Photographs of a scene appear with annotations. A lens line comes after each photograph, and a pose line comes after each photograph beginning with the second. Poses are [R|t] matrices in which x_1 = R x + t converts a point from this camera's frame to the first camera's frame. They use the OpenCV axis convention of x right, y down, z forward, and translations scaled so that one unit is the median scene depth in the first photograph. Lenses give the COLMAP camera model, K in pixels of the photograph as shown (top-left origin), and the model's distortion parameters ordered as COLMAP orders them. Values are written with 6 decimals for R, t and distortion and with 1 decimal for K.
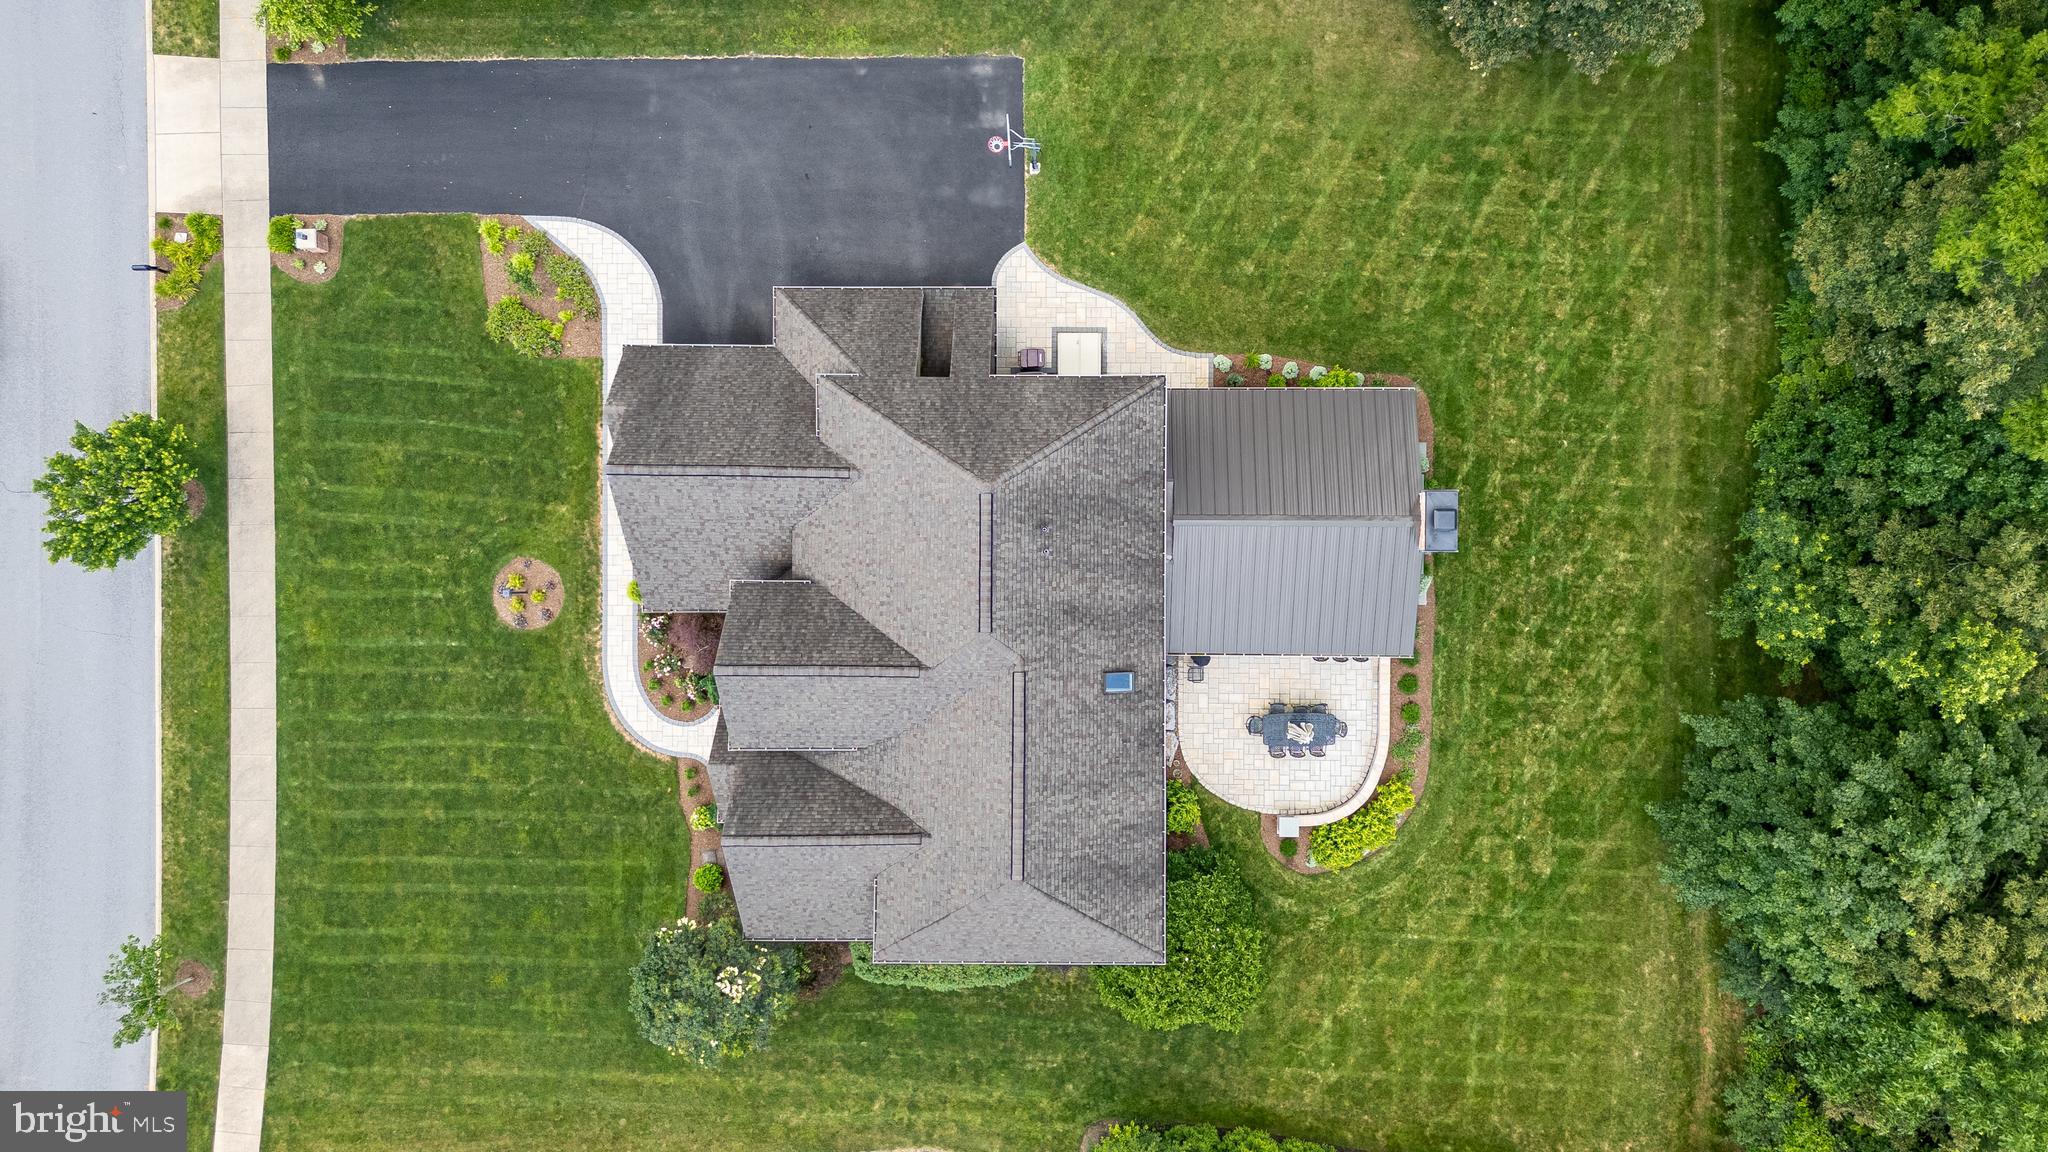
lens RADIAL K [[1562.3, 0, 1030.0], [0, 1562.3, 544.5], [0, 0, 1]] dist [0.075020, -0.074852]
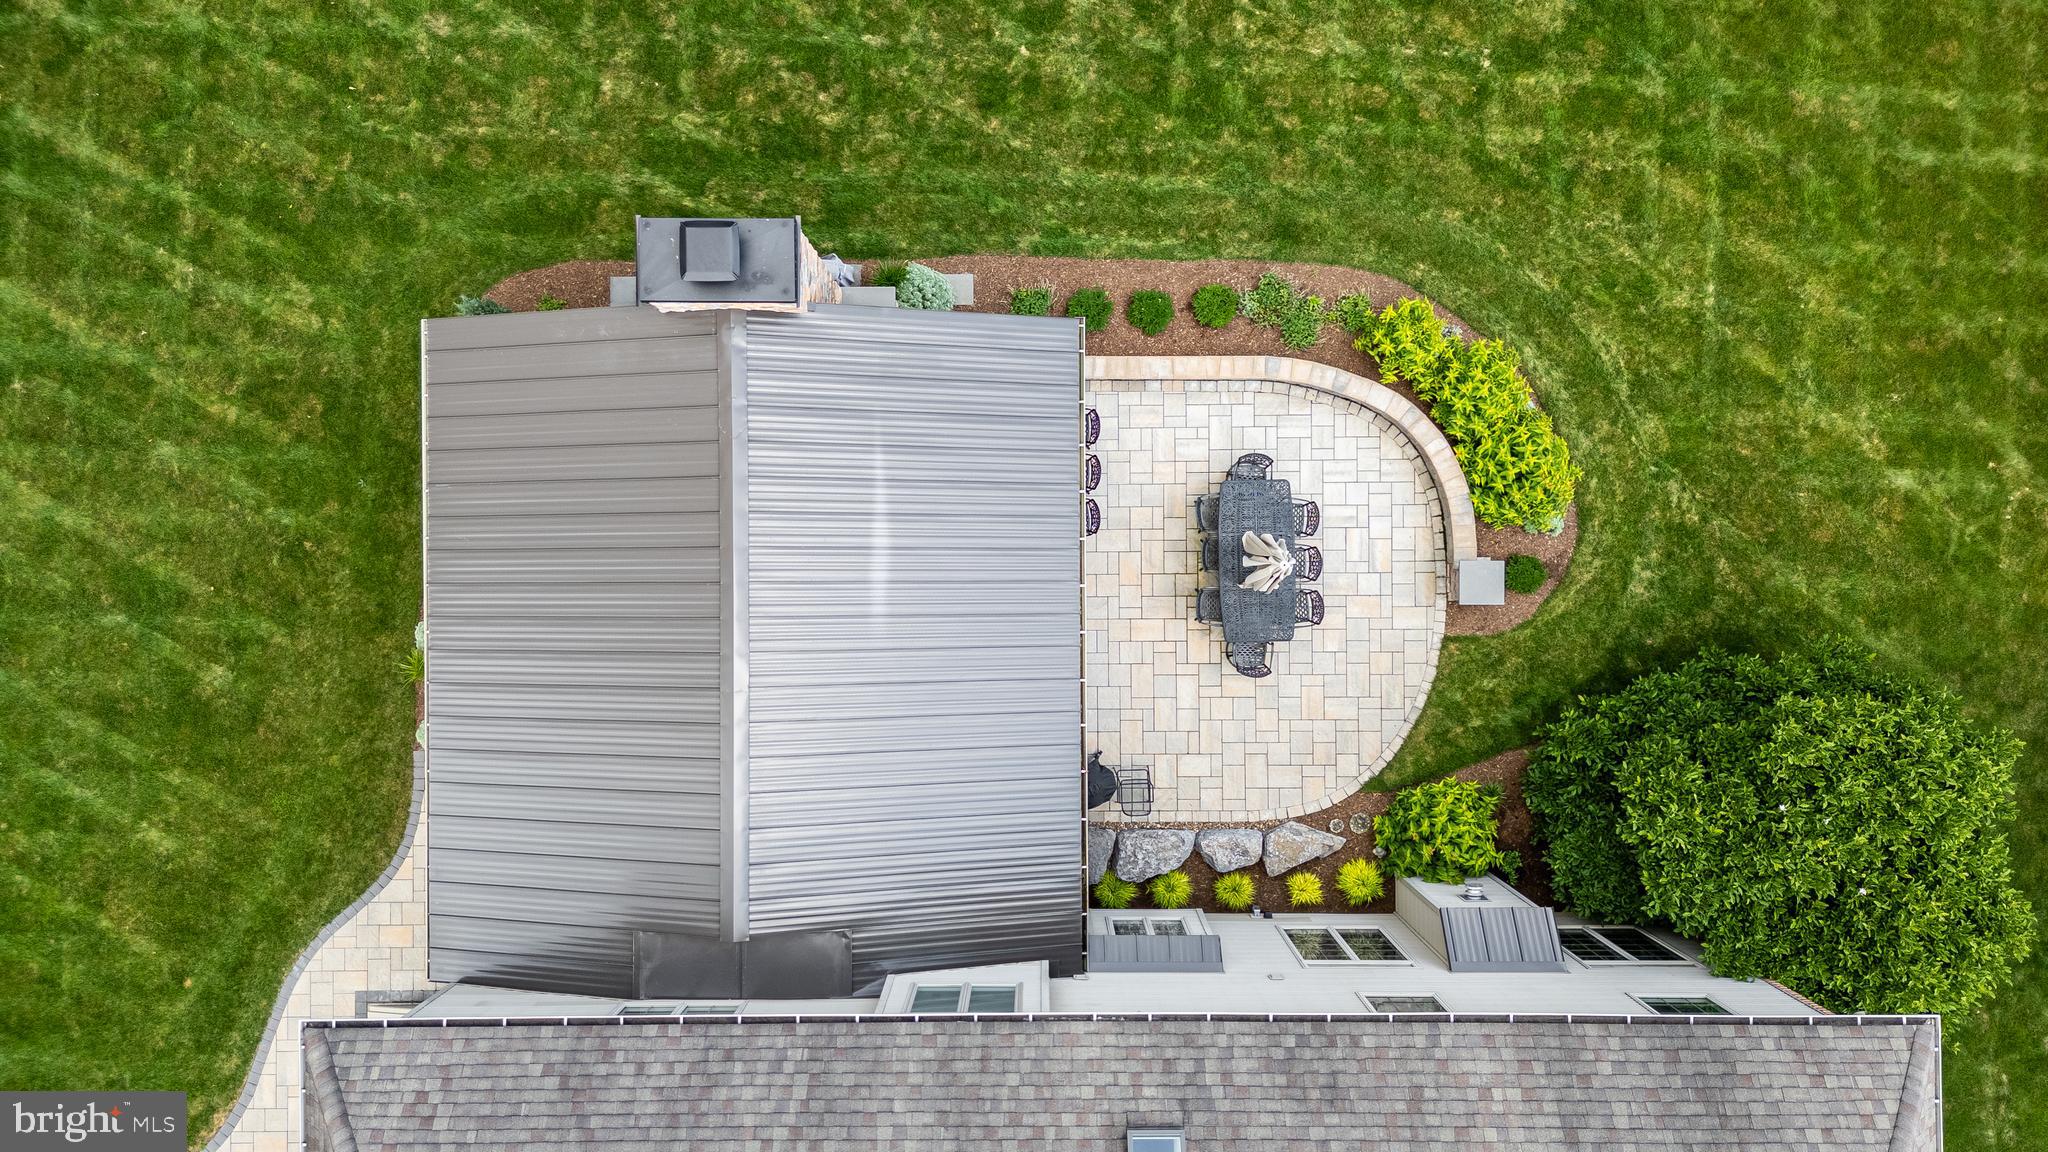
lens RADIAL K [[1562.3, 0, 1021.2], [0, 1562.3, 587.8], [0, 0, 1]] dist [0.075020, -0.074852]
pose [[-0.011597, -0.999901, 0.008016, 0.158688], [0.999932, -0.011605, -0.001015, 0.051669], [0.001108, 0.008004, 0.999967, 0.551159]]
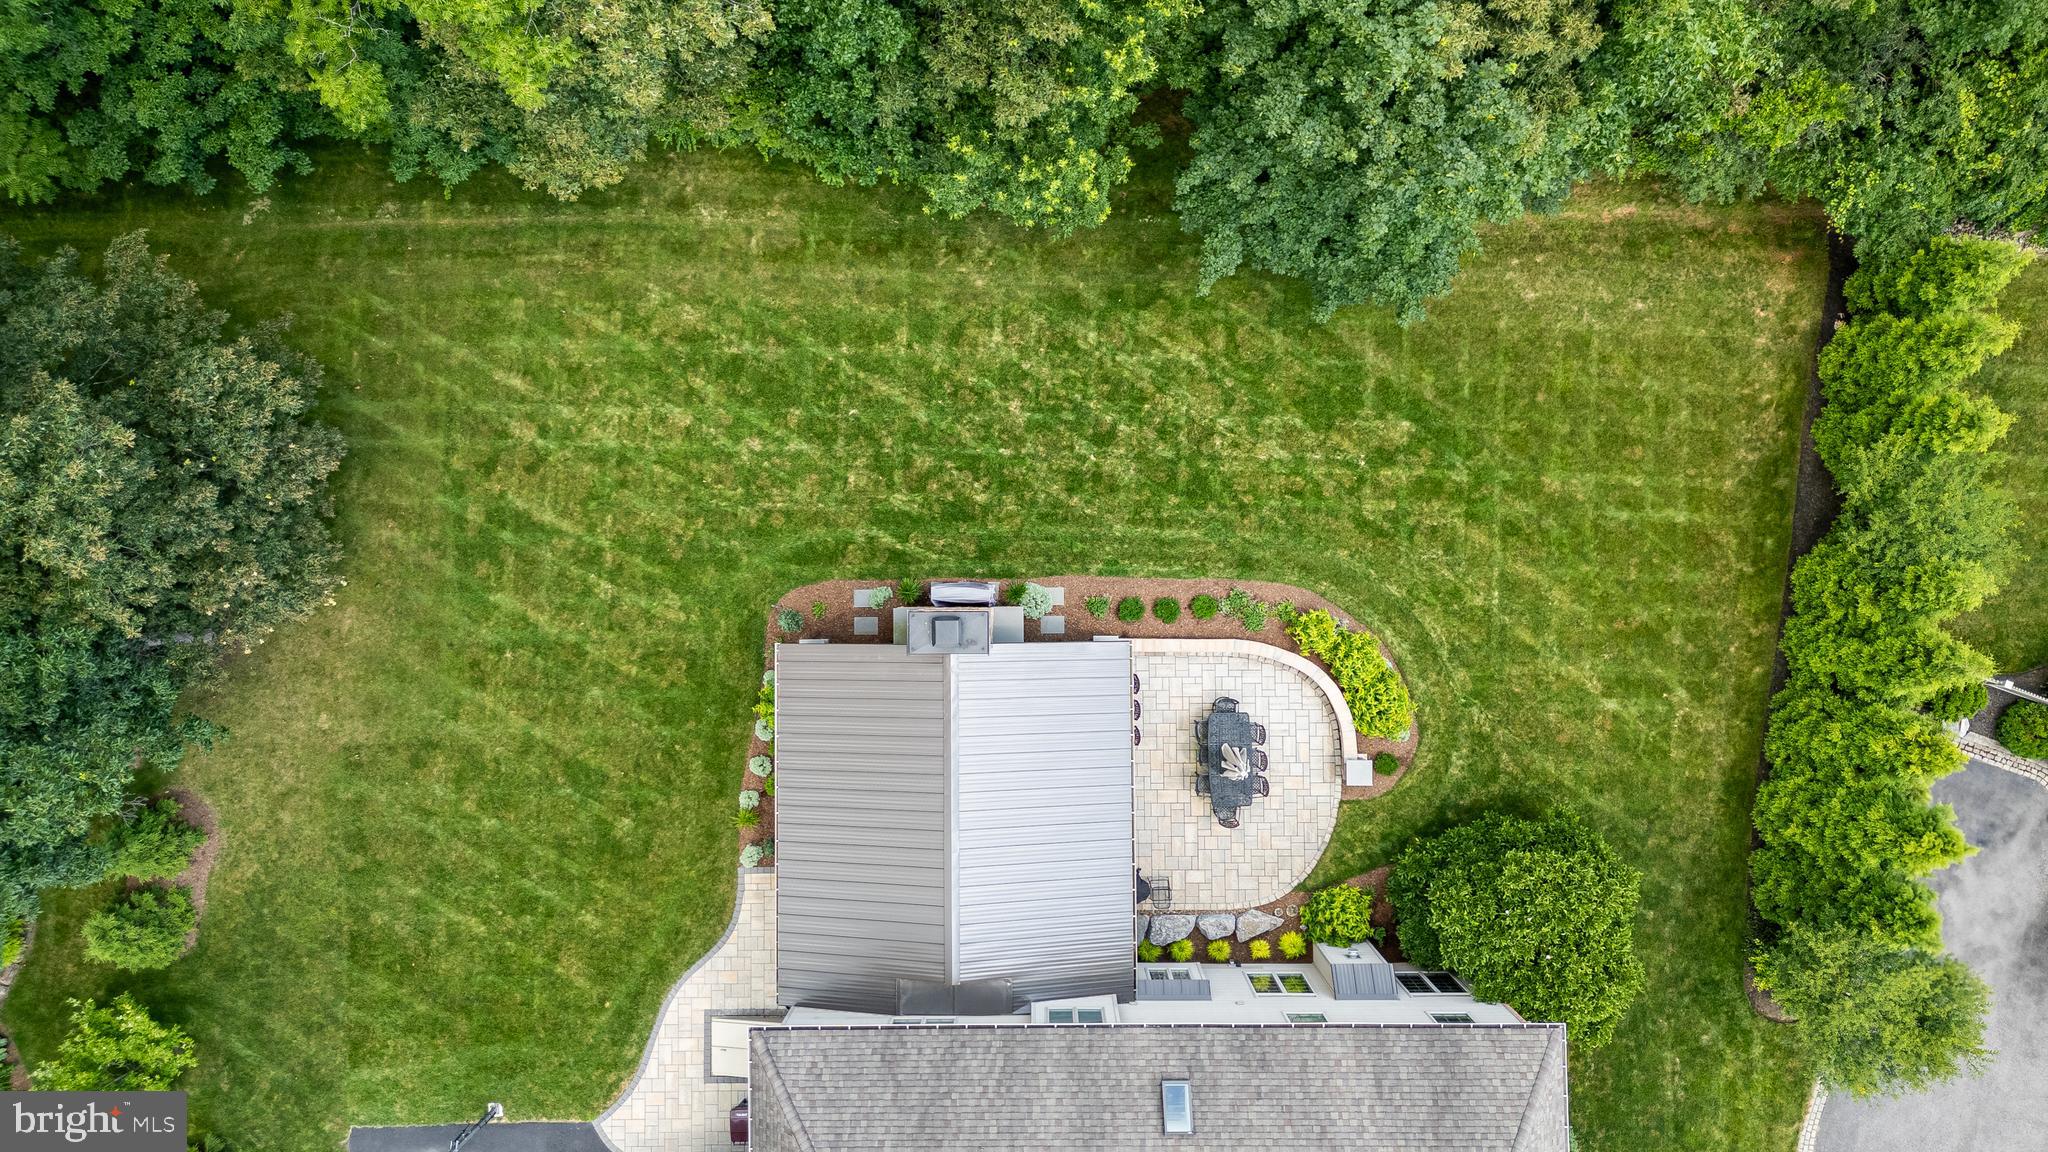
lens RADIAL K [[1562.3, 0, 1020.7], [0, 1562.3, 567.7], [0, 0, 1]] dist [0.075020, -0.074852]
pose [[-0.014195, -0.999629, 0.023230, 0.244227], [0.999892, -0.014277, -0.003360, 0.020027], [0.003690, 0.023180, 0.999724, 0.233002]]
